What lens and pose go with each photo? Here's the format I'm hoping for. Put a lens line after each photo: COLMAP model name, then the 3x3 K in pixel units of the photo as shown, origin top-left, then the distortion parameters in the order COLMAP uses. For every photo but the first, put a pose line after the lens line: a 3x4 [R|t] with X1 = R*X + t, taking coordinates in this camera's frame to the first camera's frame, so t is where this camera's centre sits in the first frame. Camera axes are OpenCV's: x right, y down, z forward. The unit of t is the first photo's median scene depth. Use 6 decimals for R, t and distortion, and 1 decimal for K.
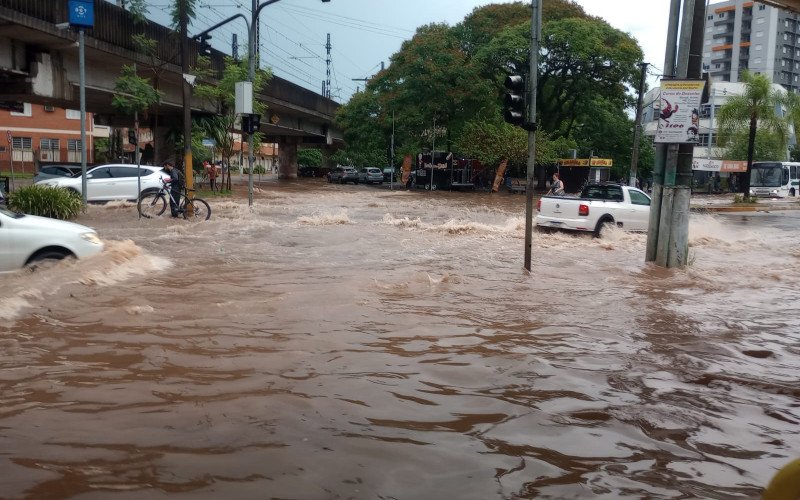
lens RADIAL K [[730.3, 0, 393.8], [0, 730.3, 256.4], [0, 0, 1]] dist [0.058655, -0.099911]
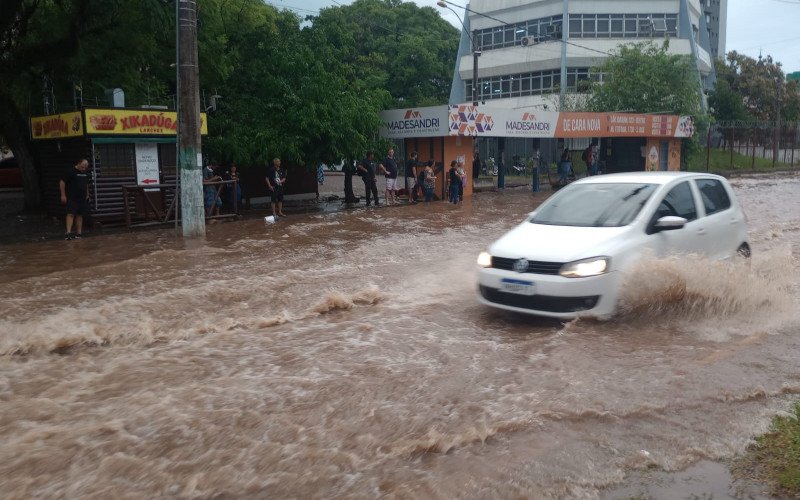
lens RADIAL K [[730.3, 0, 393.8], [0, 730.3, 256.4], [0, 0, 1]] dist [0.058655, -0.099911]
pose [[0.993426, -0.057102, 0.099222, 0.248714], [0.054463, 0.998091, 0.029110, -0.053348], [-0.100695, -0.023515, 0.994639, 0.482461]]
